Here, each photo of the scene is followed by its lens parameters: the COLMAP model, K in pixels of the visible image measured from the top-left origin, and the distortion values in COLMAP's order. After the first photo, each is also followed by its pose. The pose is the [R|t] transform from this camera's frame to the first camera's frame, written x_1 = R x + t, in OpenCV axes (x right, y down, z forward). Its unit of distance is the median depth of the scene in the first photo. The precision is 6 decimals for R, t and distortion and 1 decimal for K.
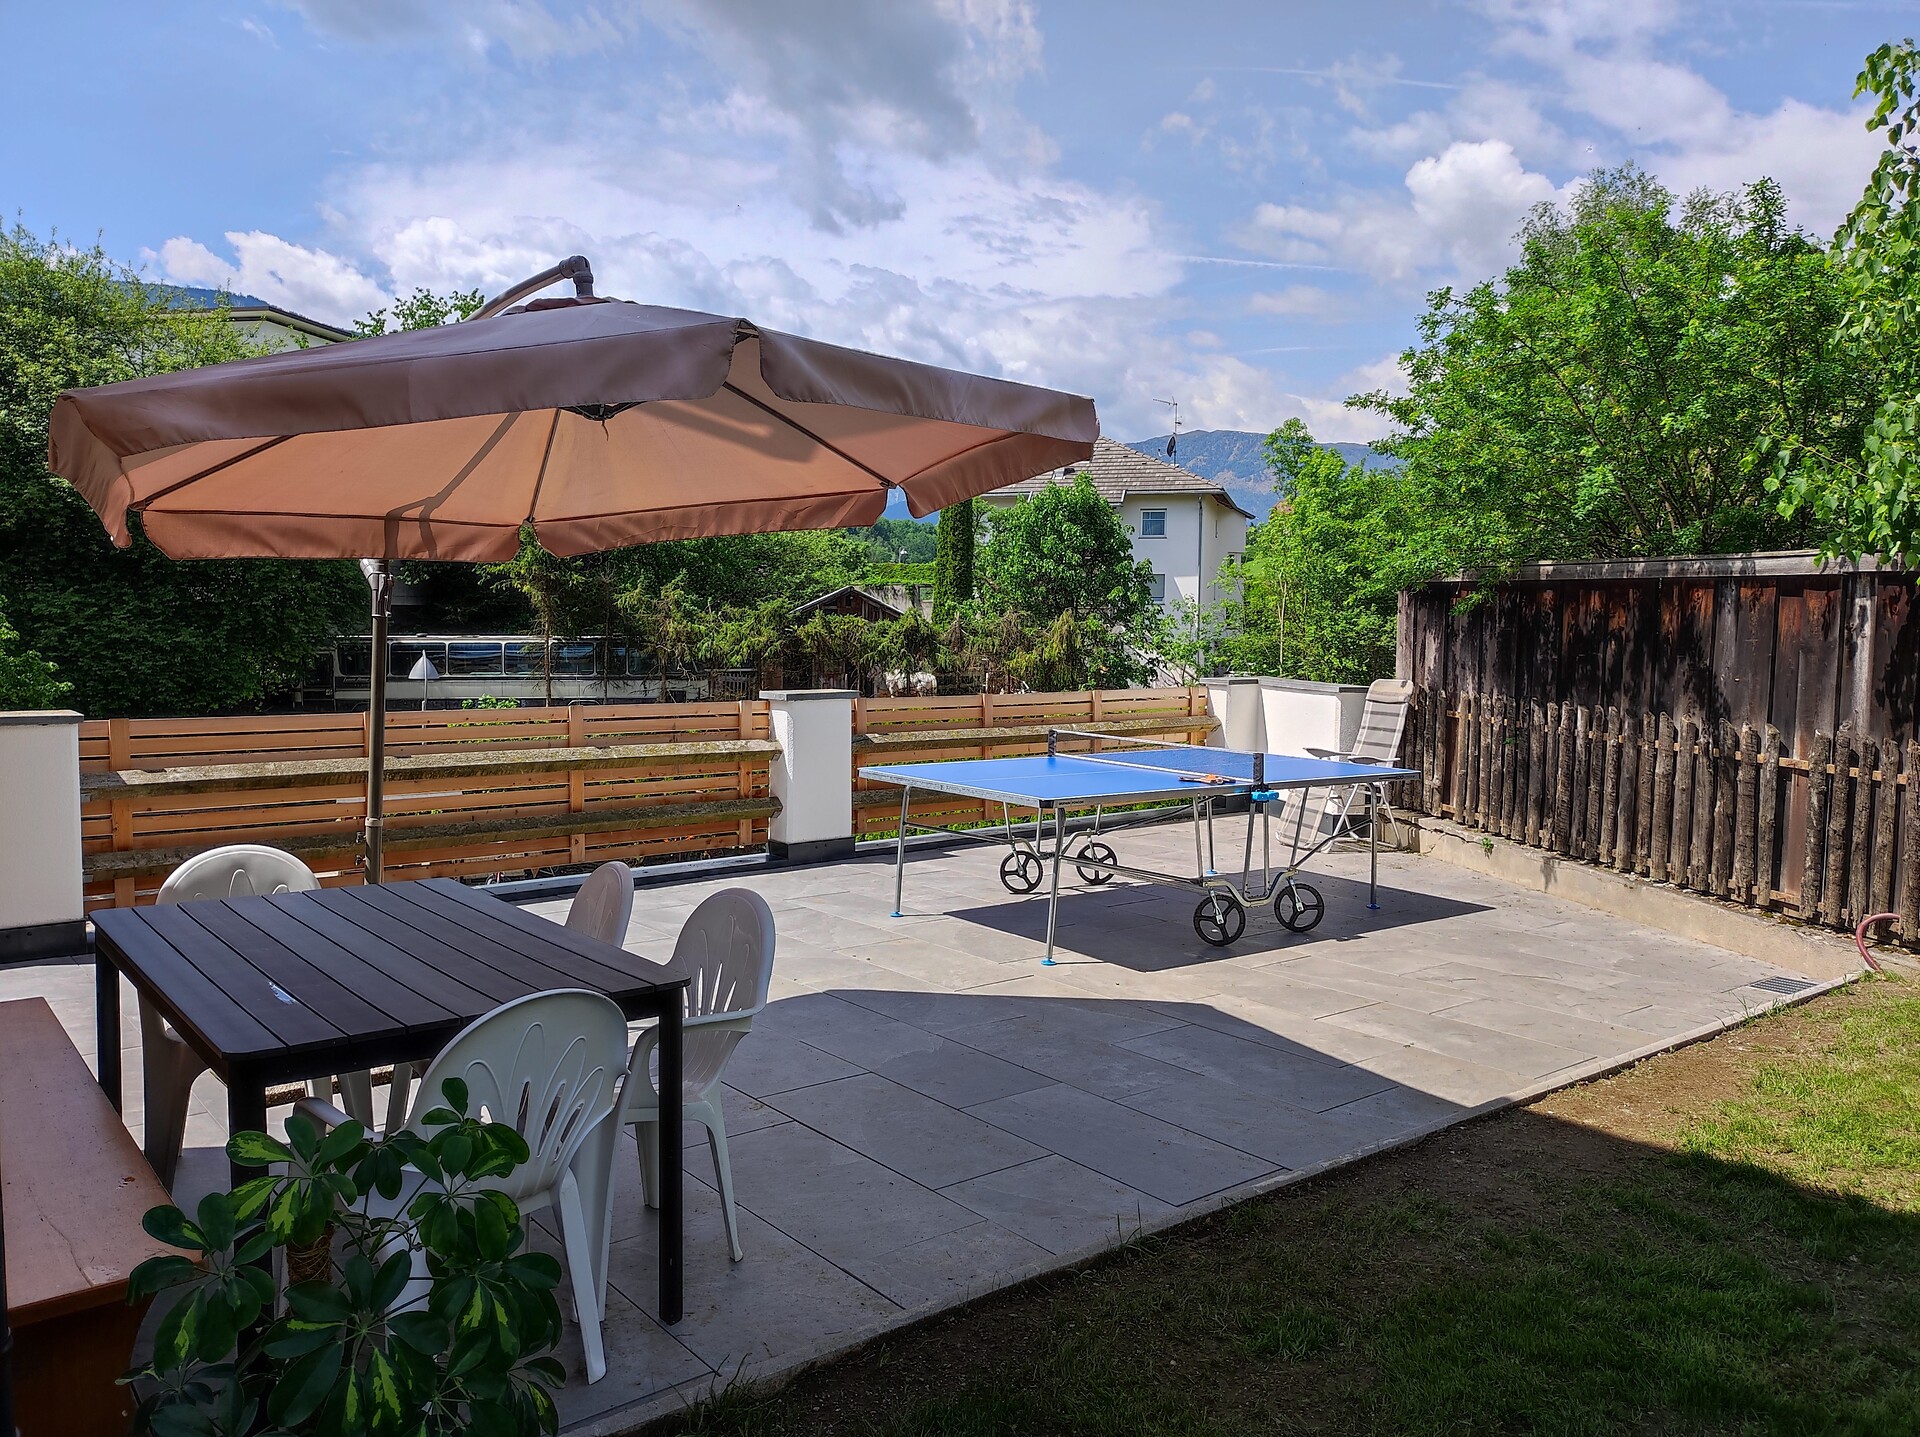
lens RADIAL K [[1419.2, 0, 957.4], [0, 1419.2, 716.4], [0, 0, 1]] dist [0.031610, -0.016223]
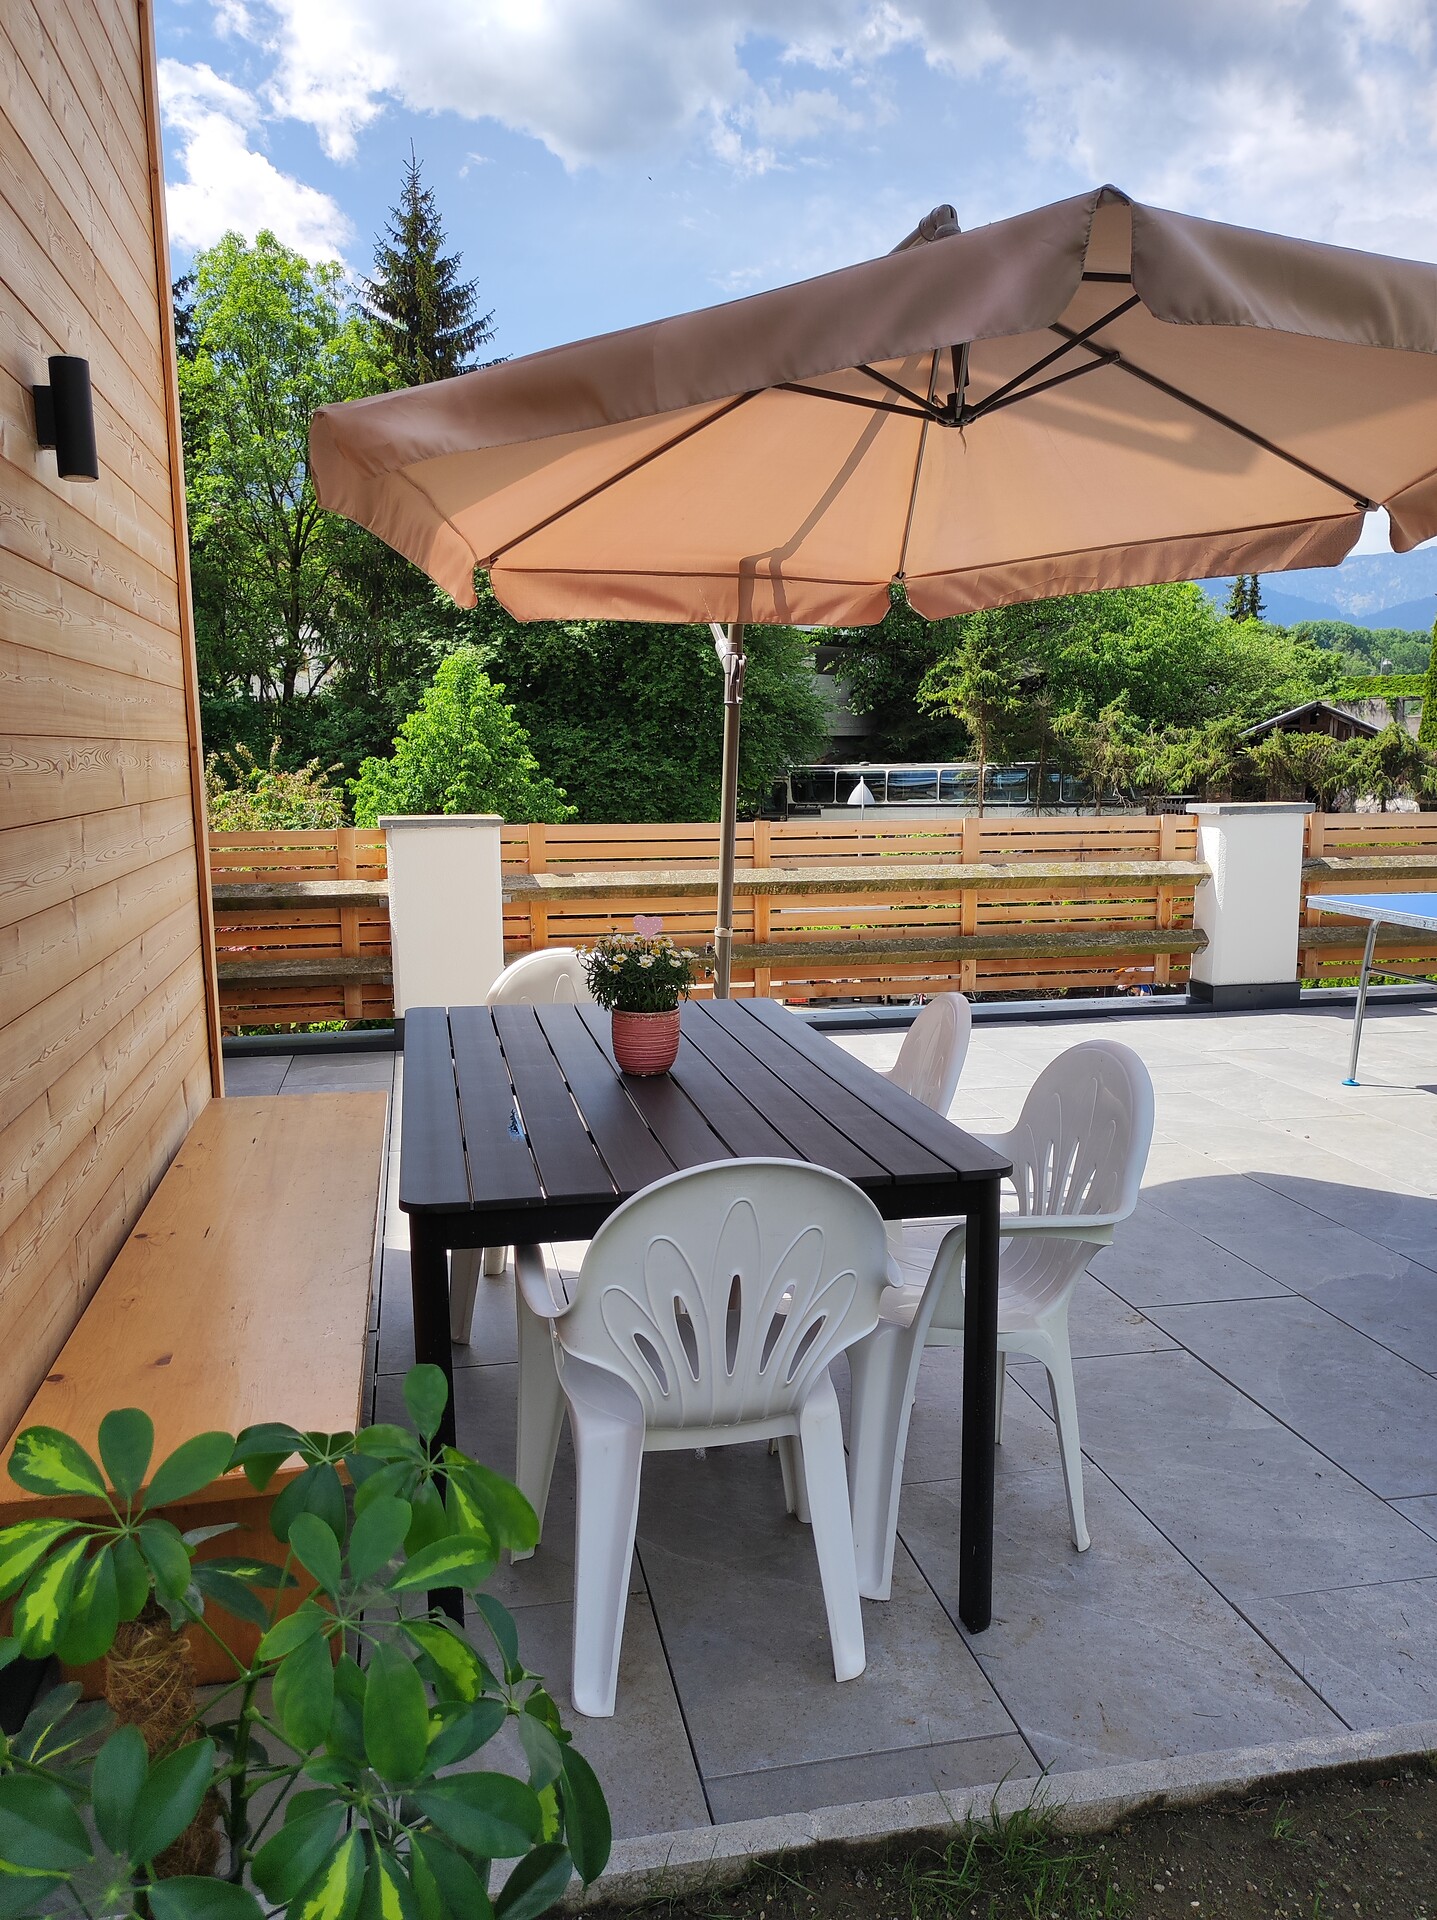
lens RADIAL K [[1419.2, 0, 709.0], [0, 1419.2, 956.8], [0, 0, 1]] dist [0.031610, -0.016223]
pose [[0.889885, 0.053092, -0.453085, -0.003472], [-0.018333, 0.996564, 0.080768, 0.010471], [0.455816, -0.063568, 0.887801, 0.117993]]
